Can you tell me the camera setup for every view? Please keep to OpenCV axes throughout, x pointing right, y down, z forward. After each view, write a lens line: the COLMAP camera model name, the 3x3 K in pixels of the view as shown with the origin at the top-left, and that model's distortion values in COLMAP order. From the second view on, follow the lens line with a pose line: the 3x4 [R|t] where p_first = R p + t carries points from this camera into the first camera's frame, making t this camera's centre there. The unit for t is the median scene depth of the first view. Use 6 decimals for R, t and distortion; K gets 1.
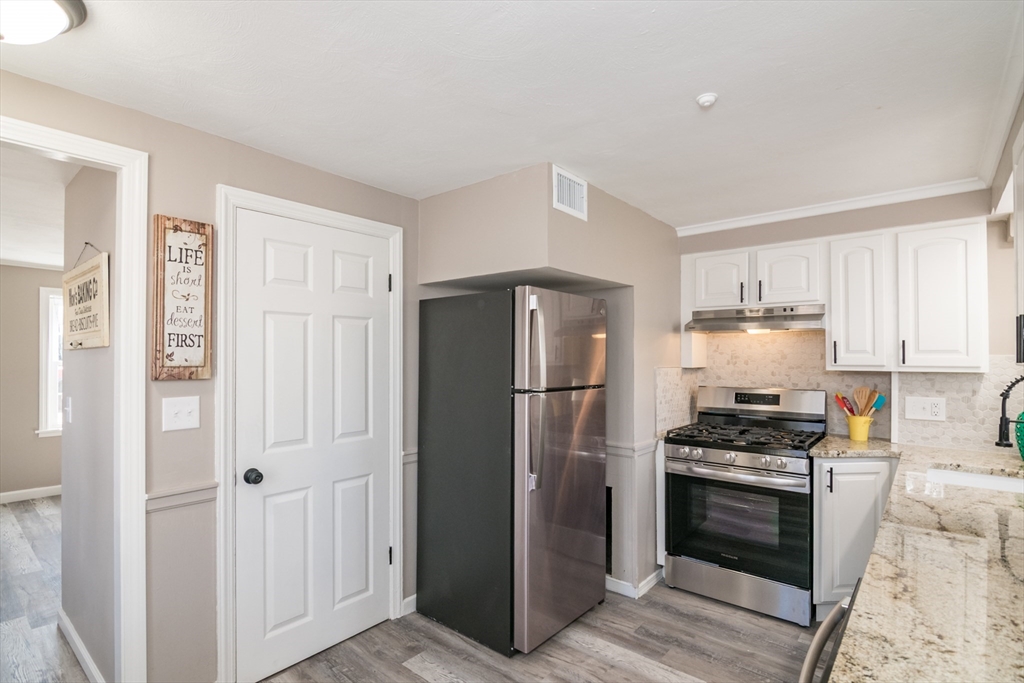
lens RADIAL K [[508.8, 0, 498.3], [0, 508.8, 348.4], [0, 0, 1]] dist [-0.008437, -0.003824]
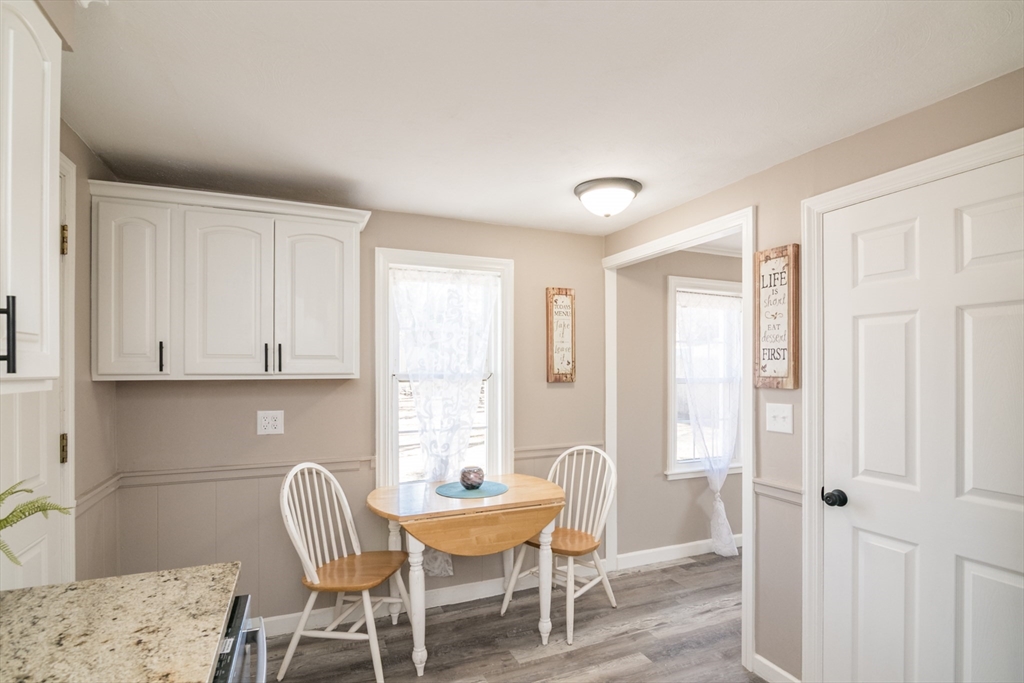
lens RADIAL K [[508.8, 0, 510.3], [0, 508.8, 364.8], [0, 0, 1]] dist [-0.008437, -0.003824]
pose [[-0.442521, -0.007664, -0.896725, 0.538232], [0.011770, 0.999828, -0.014353, 0.014388], [0.896681, -0.016906, -0.442355, 0.782986]]
